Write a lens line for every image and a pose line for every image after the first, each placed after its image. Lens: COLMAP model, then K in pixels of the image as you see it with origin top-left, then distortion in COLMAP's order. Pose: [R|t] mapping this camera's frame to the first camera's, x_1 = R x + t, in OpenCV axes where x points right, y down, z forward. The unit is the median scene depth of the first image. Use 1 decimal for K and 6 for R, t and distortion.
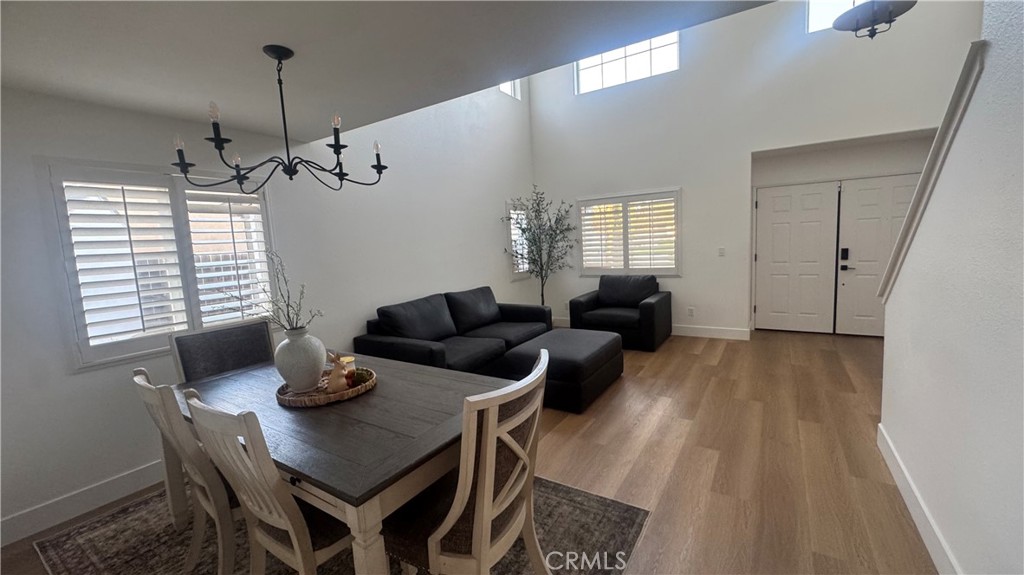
lens RADIAL K [[409.5, 0, 512.0], [0, 409.5, 287.5], [0, 0, 1]] dist [-0.003892, -0.000792]
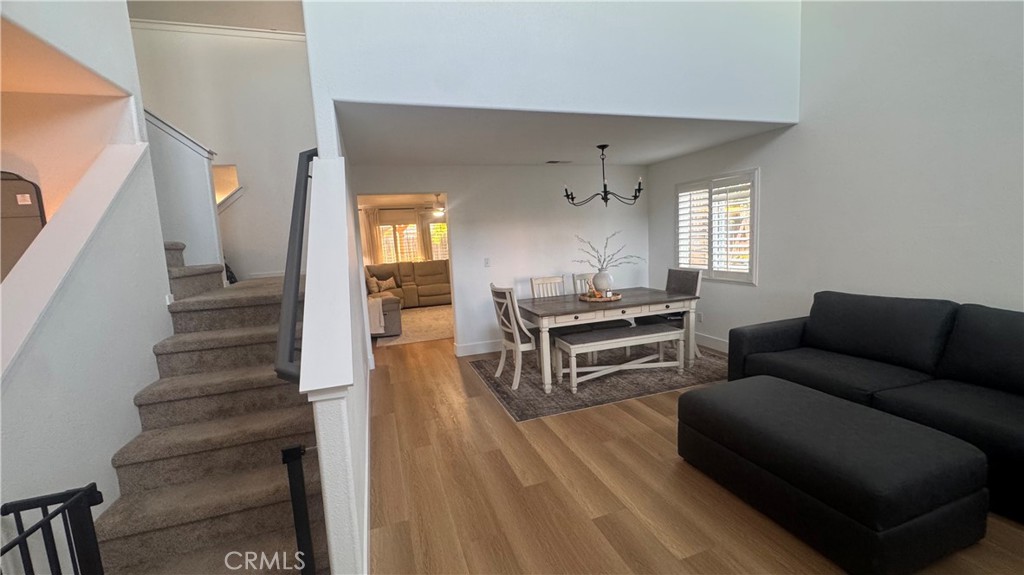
lens RADIAL K [[409.5, 0, 512.0], [0, 409.5, 287.5], [0, 0, 1]] dist [-0.003892, -0.000792]
pose [[-0.620395, 0.186236, -0.761857, 1.237772], [0.000027, 0.971403, 0.237438, -0.268159], [0.784290, 0.147285, -0.602658, 1.595541]]
